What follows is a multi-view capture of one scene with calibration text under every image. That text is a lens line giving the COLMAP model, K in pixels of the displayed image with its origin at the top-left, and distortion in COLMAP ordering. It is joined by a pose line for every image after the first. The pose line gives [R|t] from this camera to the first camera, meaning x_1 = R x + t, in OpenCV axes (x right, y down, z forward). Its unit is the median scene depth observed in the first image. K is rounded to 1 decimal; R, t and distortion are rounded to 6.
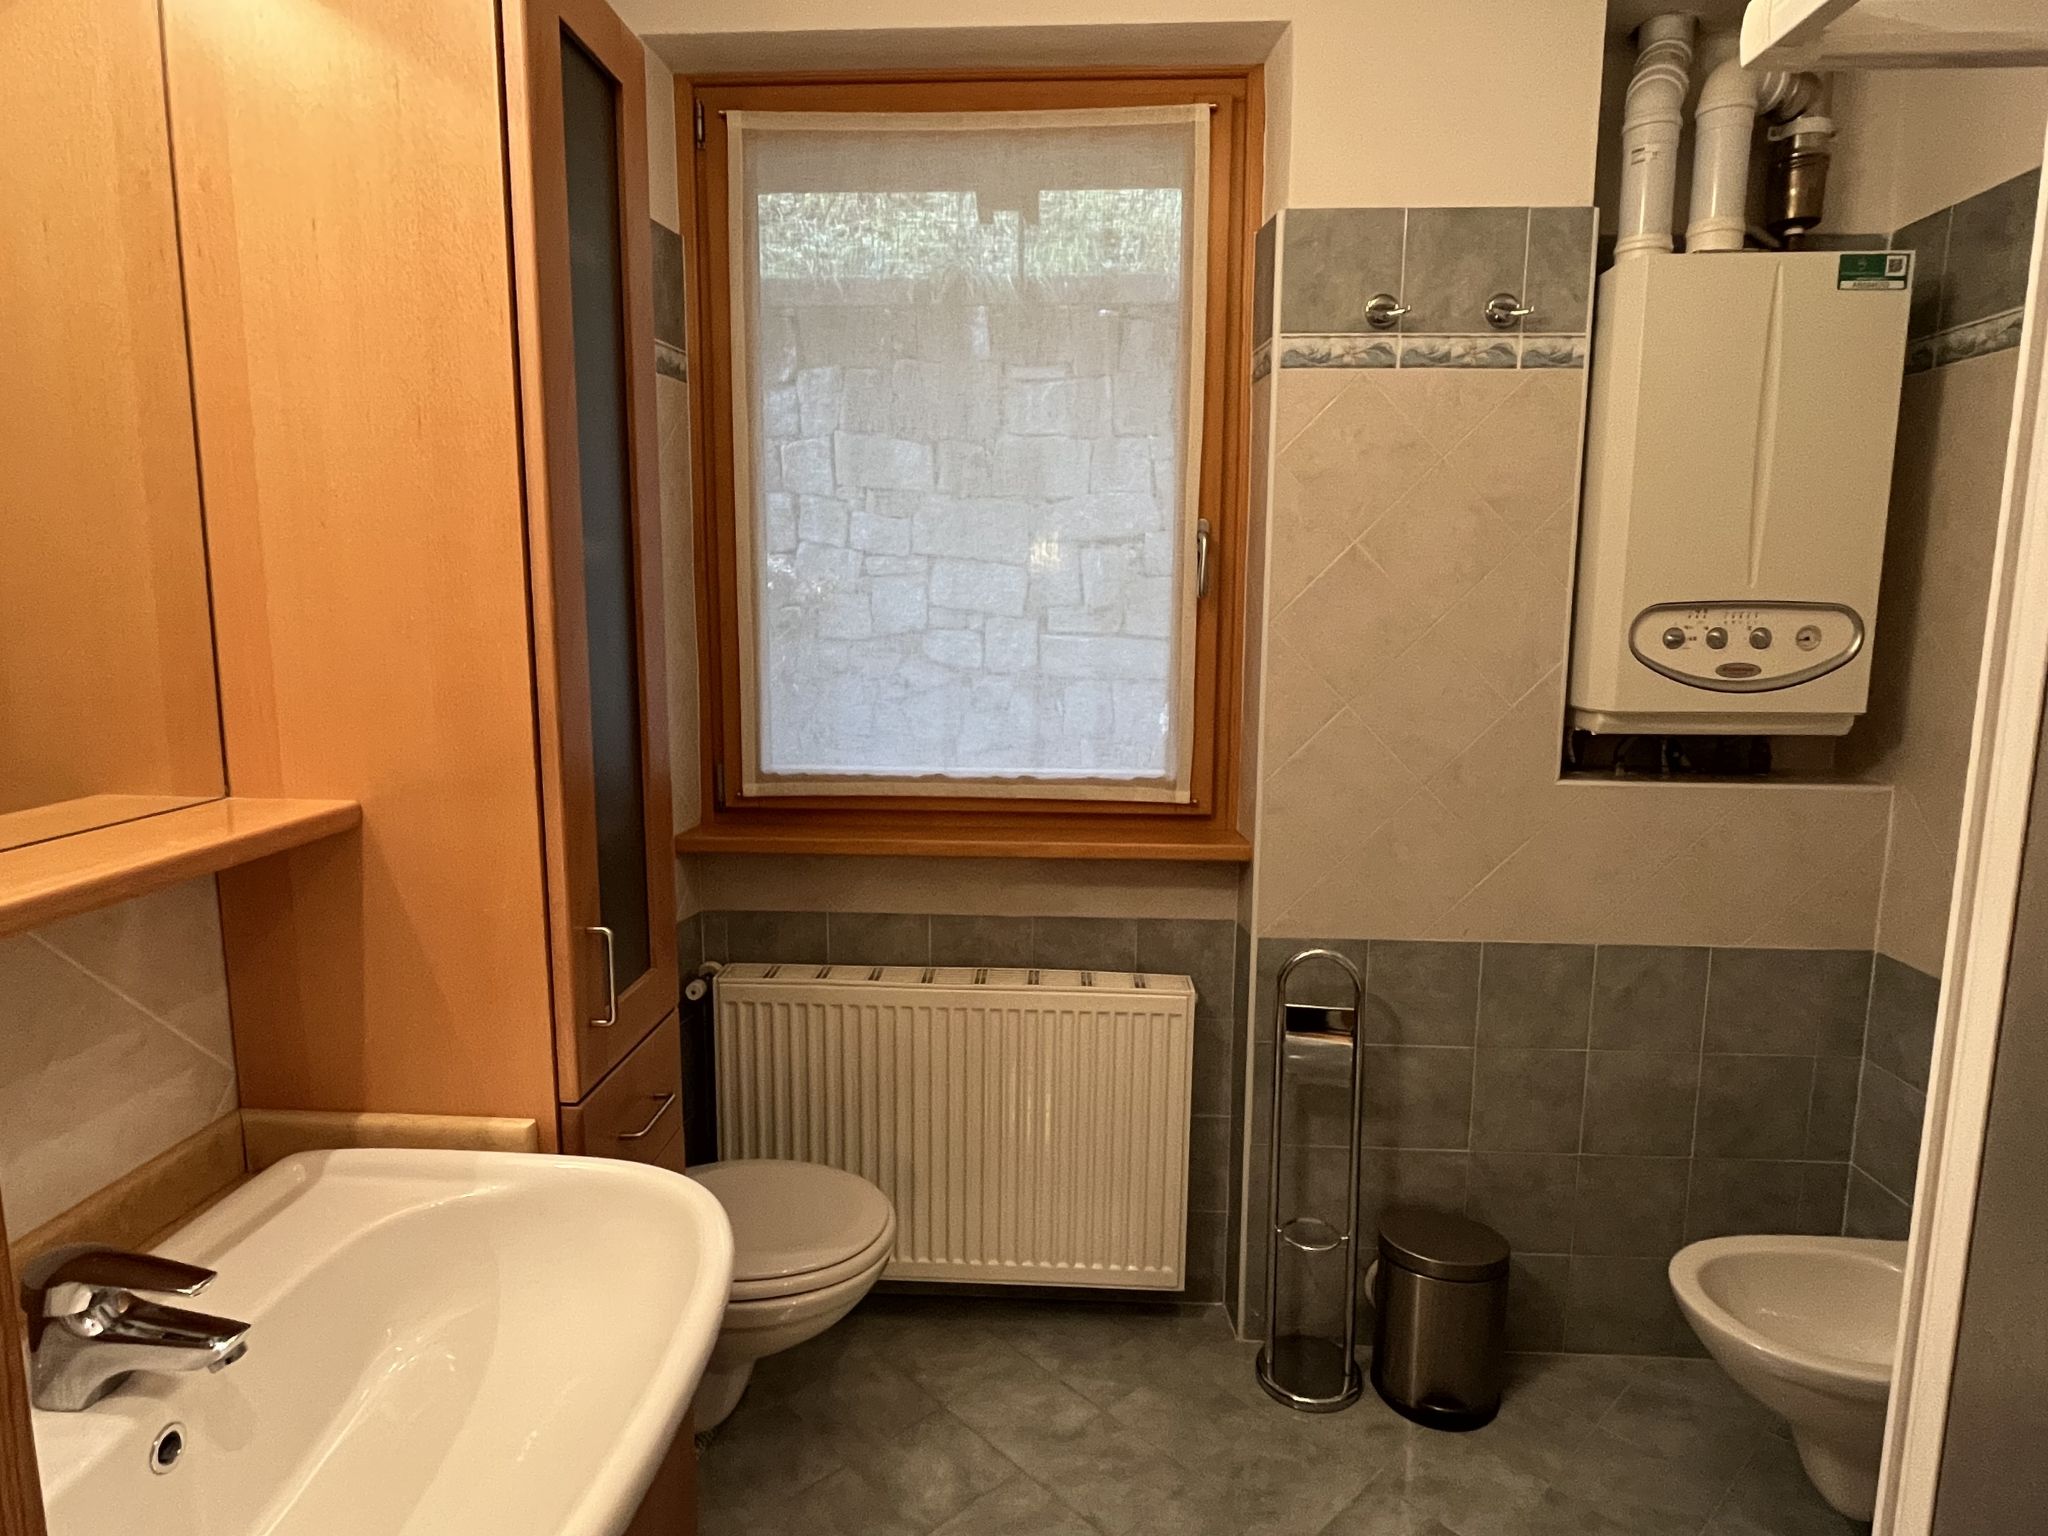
lens RADIAL K [[1143.3, 0, 1017.2], [0, 1143.3, 761.7], [0, 0, 1]] dist [-0.002893, 0.000121]
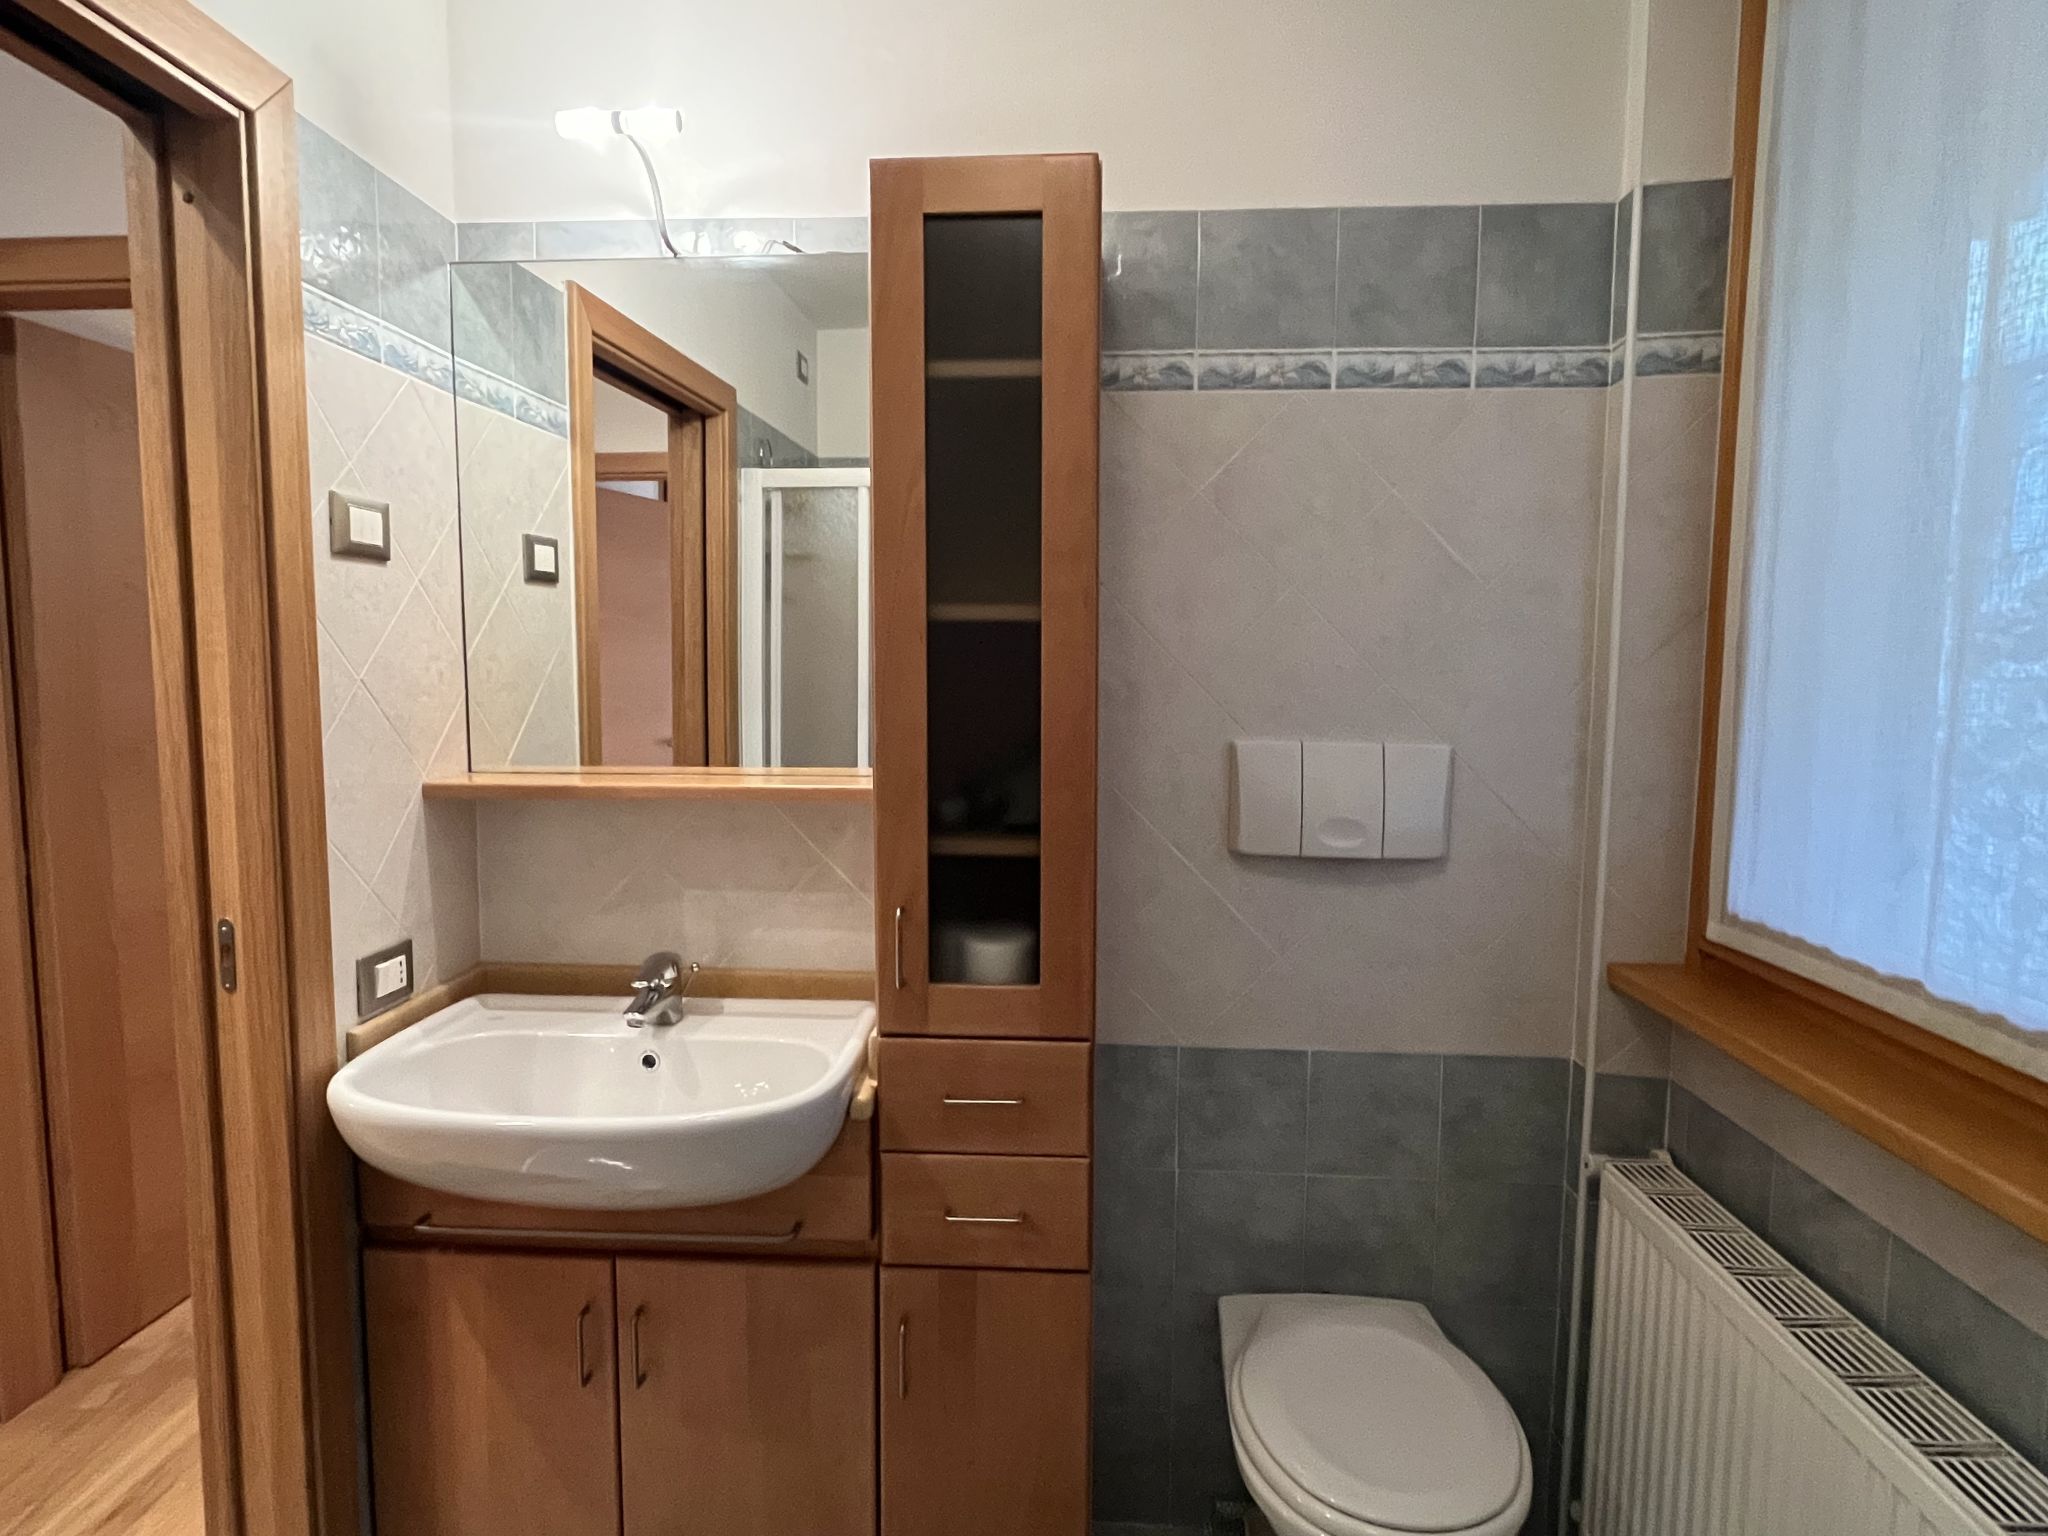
lens RADIAL K [[1143.3, 0, 1017.2], [0, 1143.3, 761.7], [0, 0, 1]] dist [-0.002893, 0.000121]
pose [[0.004608, 0.080158, -0.996772, 0.467058], [-0.150910, 0.985422, 0.078547, -0.070163], [0.988537, 0.150061, 0.016638, 0.569989]]
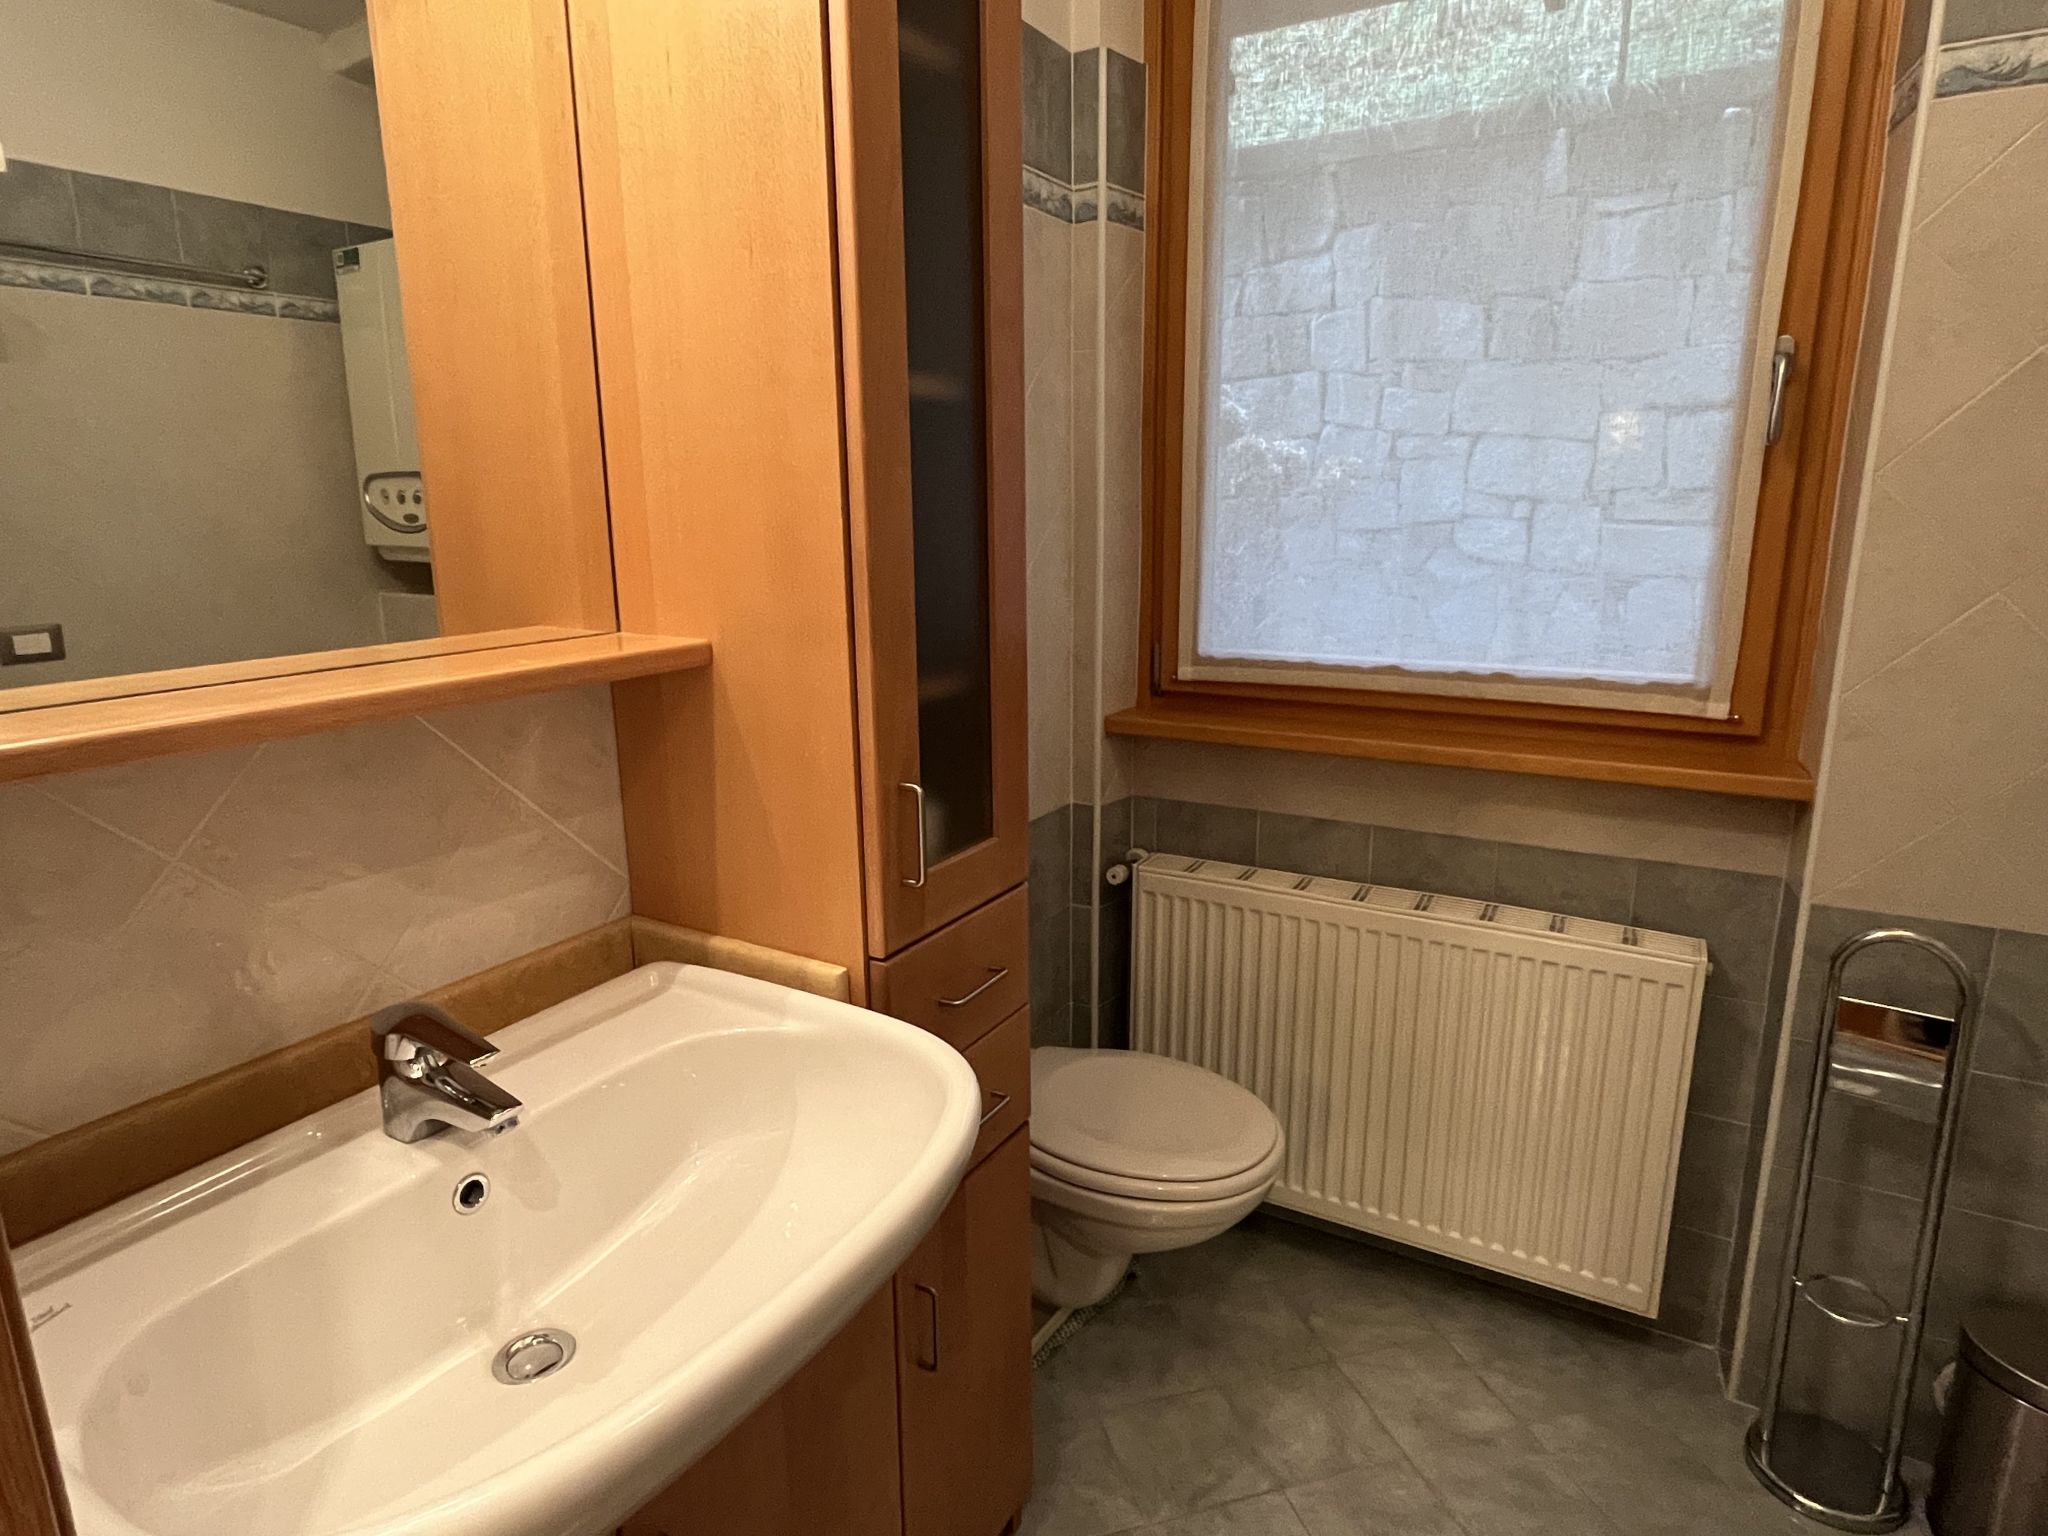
lens RADIAL K [[1143.3, 0, 1017.2], [0, 1143.3, 761.7], [0, 0, 1]] dist [-0.002893, 0.000121]
pose [[0.888353, 0.086558, -0.450929, 0.076572], [-0.049605, 0.994415, 0.093159, 0.017078], [0.456474, -0.060390, 0.887685, 0.100132]]
